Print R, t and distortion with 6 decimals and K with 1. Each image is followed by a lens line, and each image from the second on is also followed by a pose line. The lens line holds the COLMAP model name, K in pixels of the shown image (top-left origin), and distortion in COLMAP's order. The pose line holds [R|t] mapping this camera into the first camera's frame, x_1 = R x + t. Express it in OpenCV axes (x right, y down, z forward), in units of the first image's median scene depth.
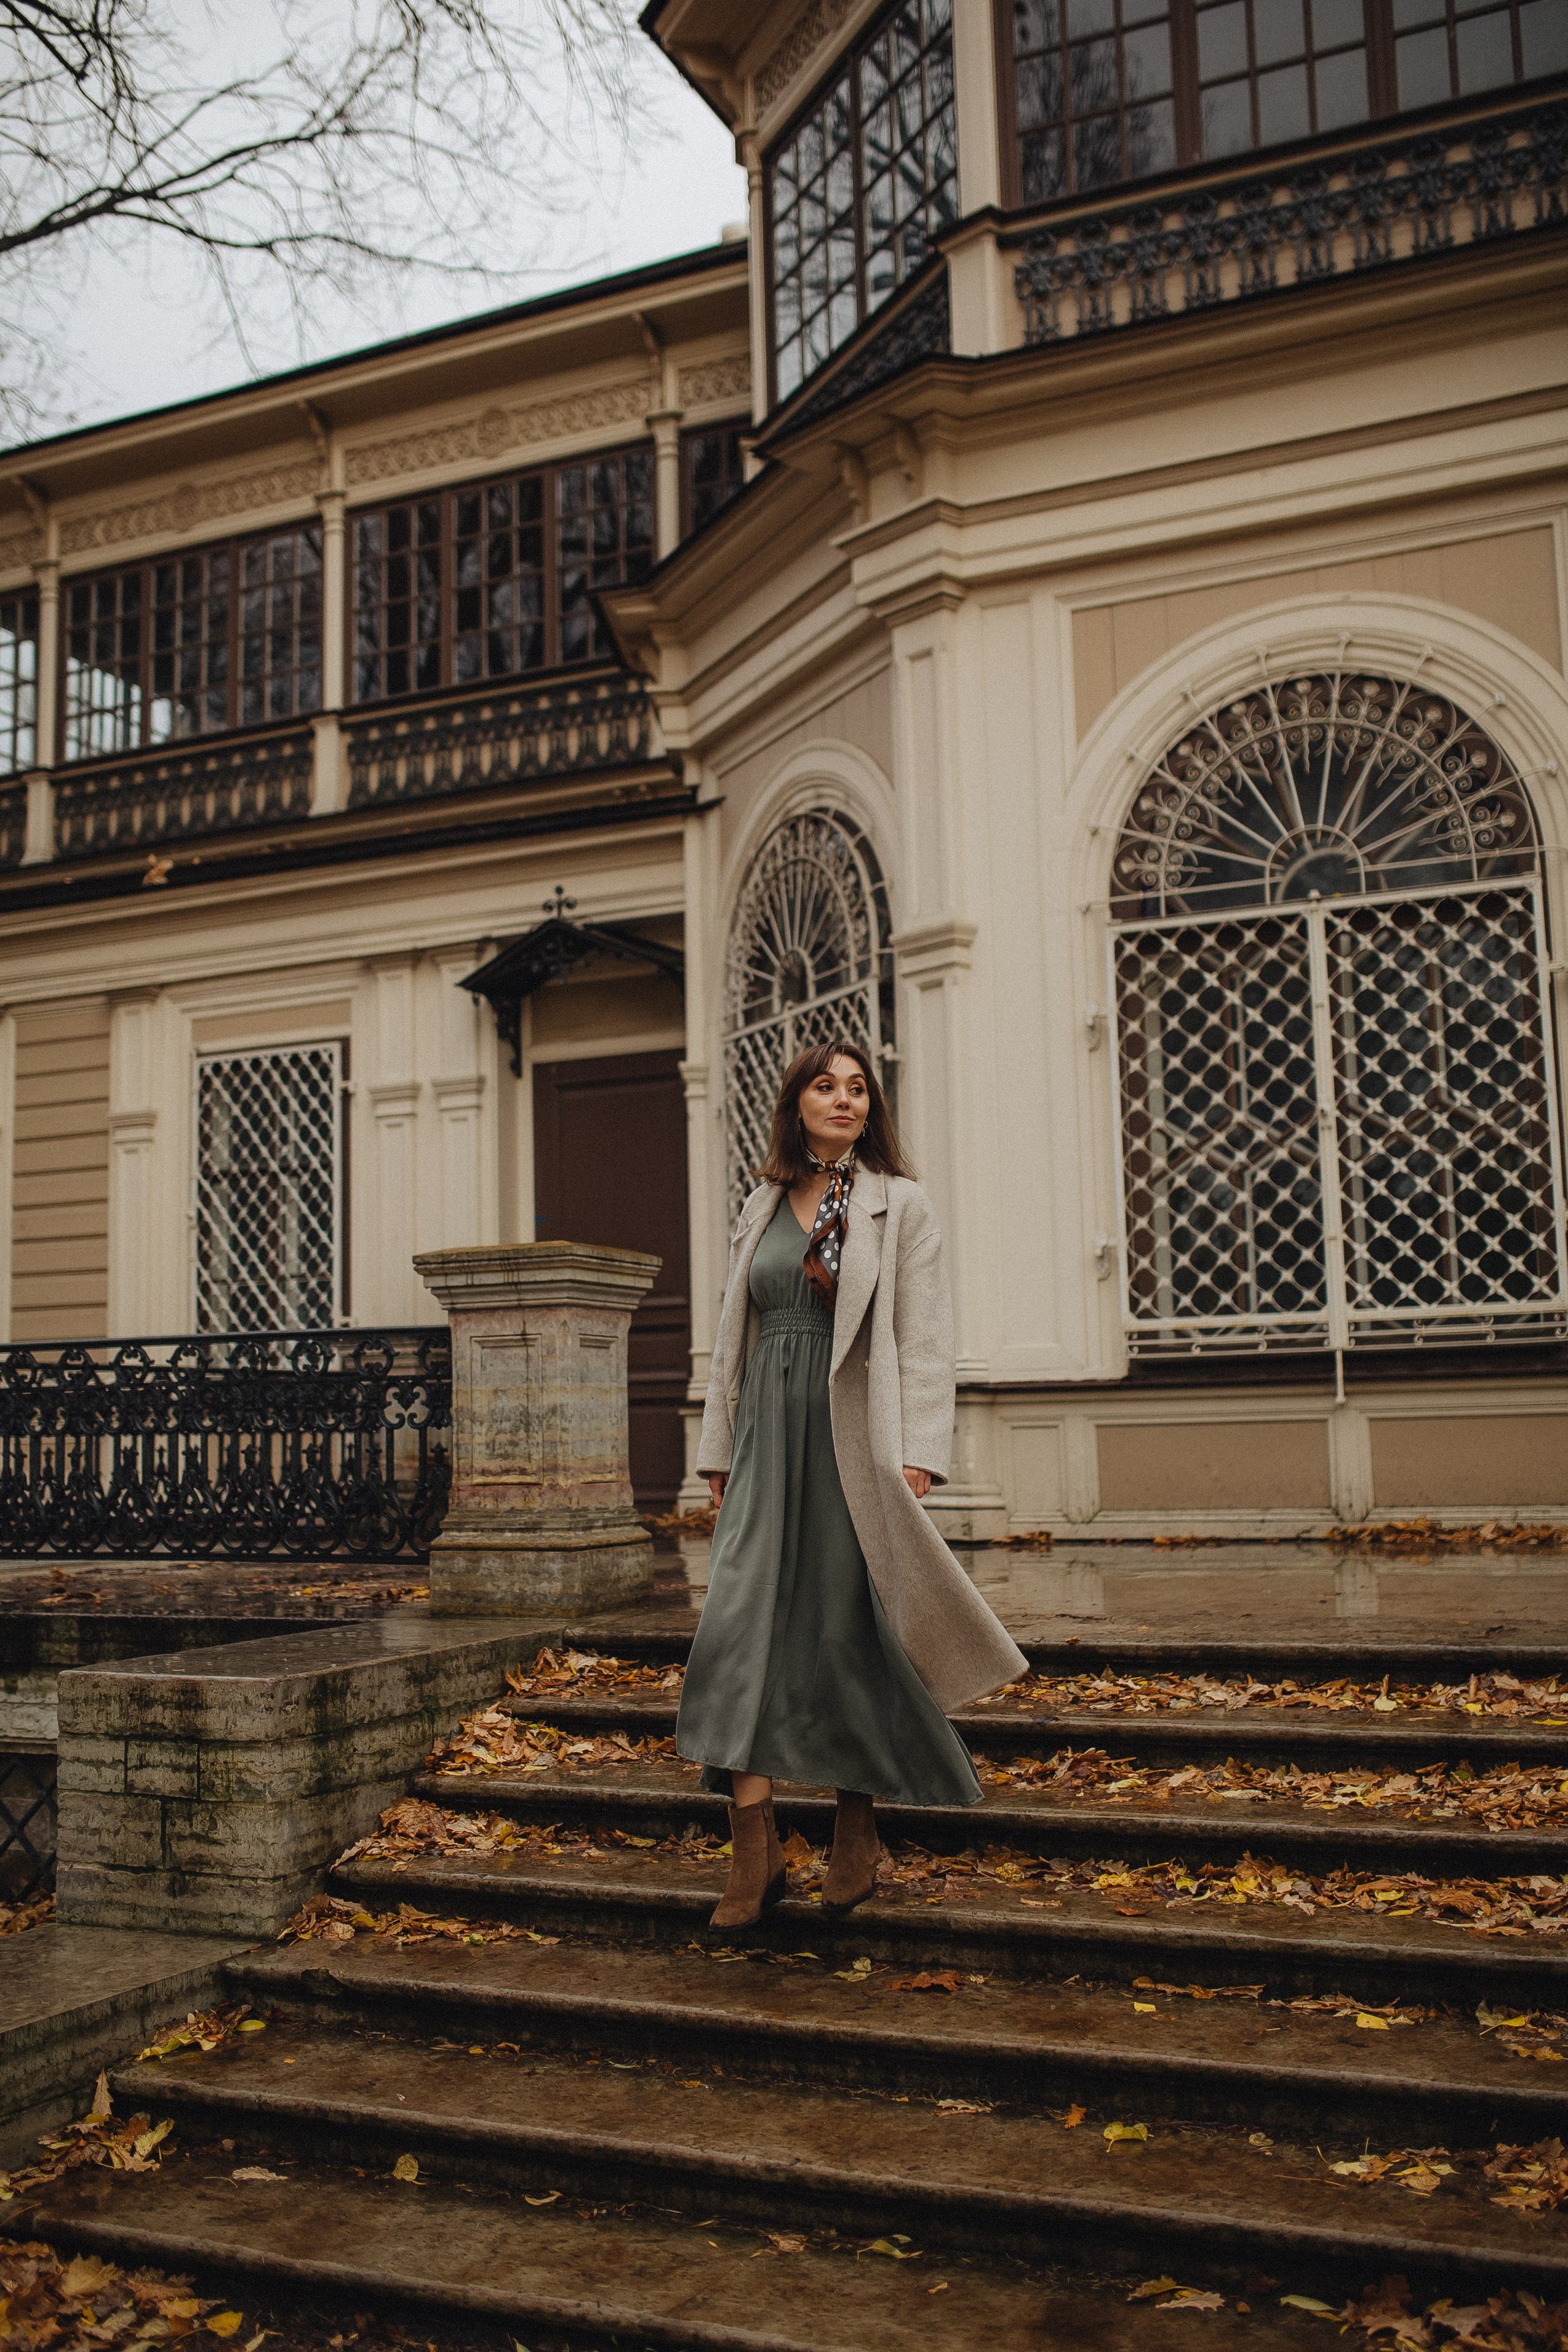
lens RADIAL K [[2241.6, 0, 781.6], [0, 2241.6, 1178.8], [0, 0, 1]] dist [-0.071623, 0.120539]
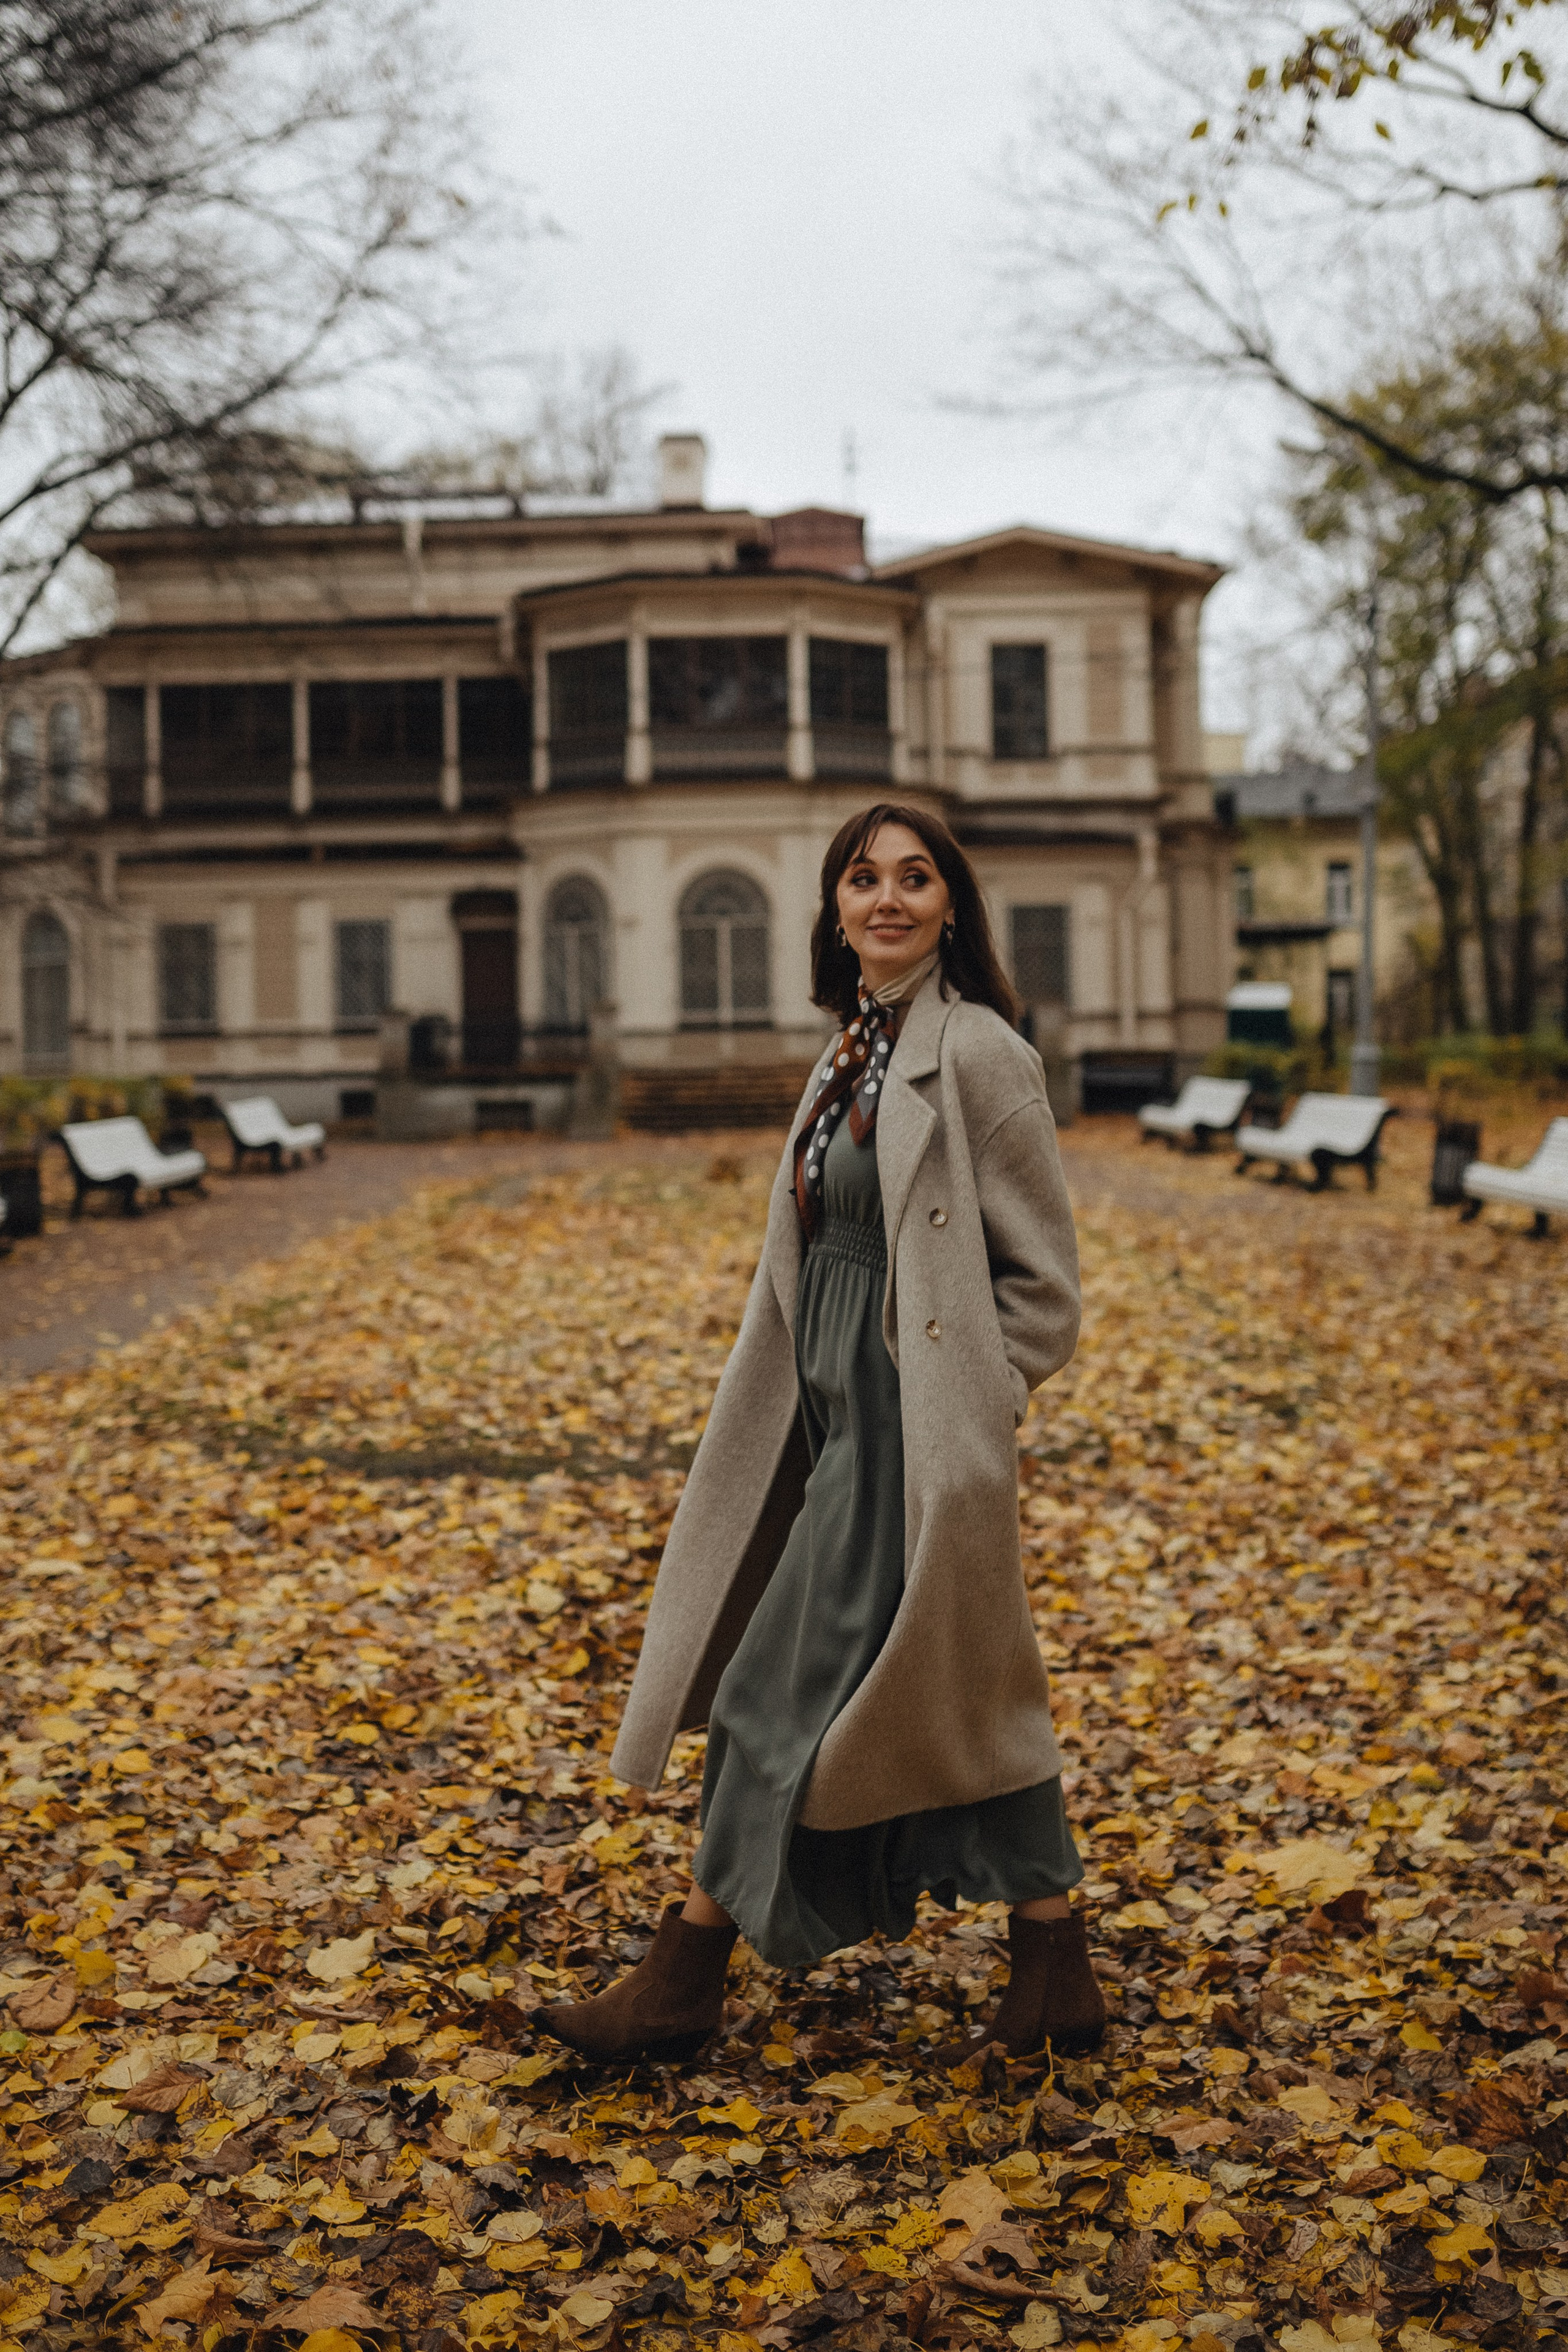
lens RADIAL K [[2462.0, 0, 761.1], [0, 2462.0, 1111.2], [0, 0, 1]] dist [-0.049828, 0.048619]
pose [[0.915974, -0.001955, 0.401233, -1.550249], [-0.047035, 0.992571, 0.112211, -0.285126], [-0.398471, -0.121655, 0.909077, -3.285899]]
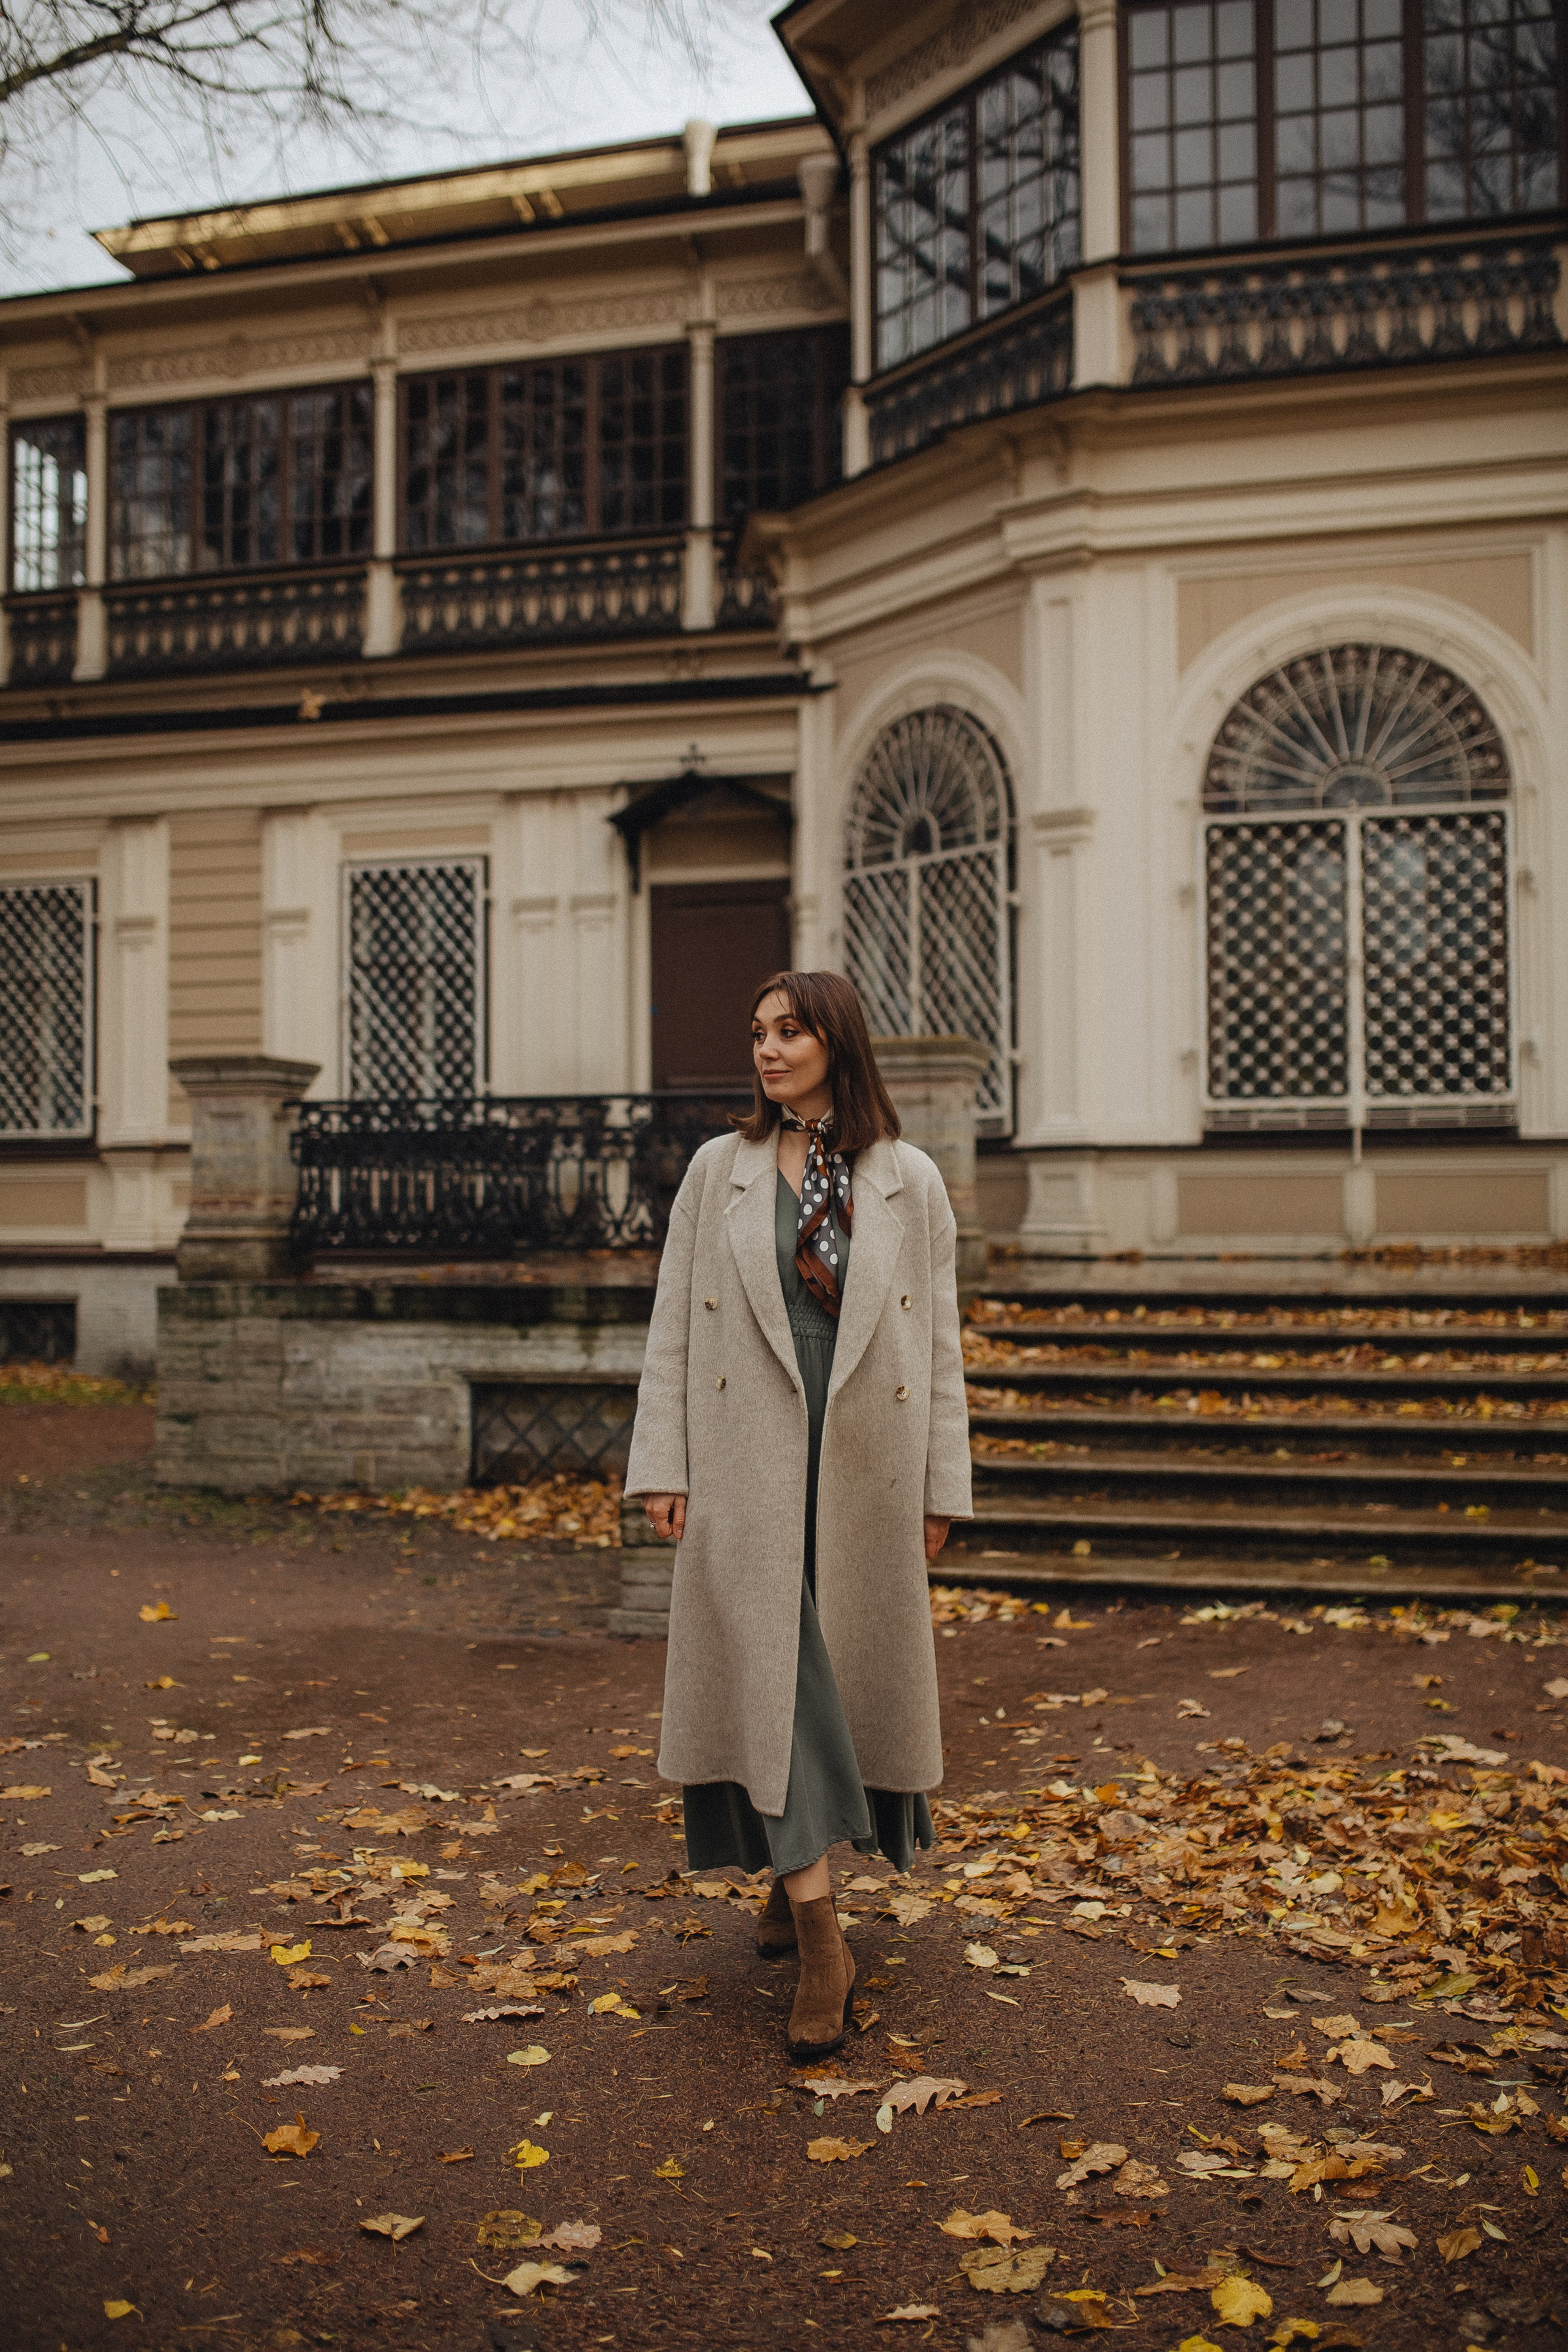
lens RADIAL K [[2241.6, 0, 781.6], [0, 2241.6, 1178.8], [0, 0, 1]] dist [-0.071623, 0.120539]
pose [[0.986590, 0.020717, 0.161898, -0.327696], [-0.035897, 0.995166, 0.091410, -0.007225], [-0.159222, -0.095996, 0.982565, -0.337843]]
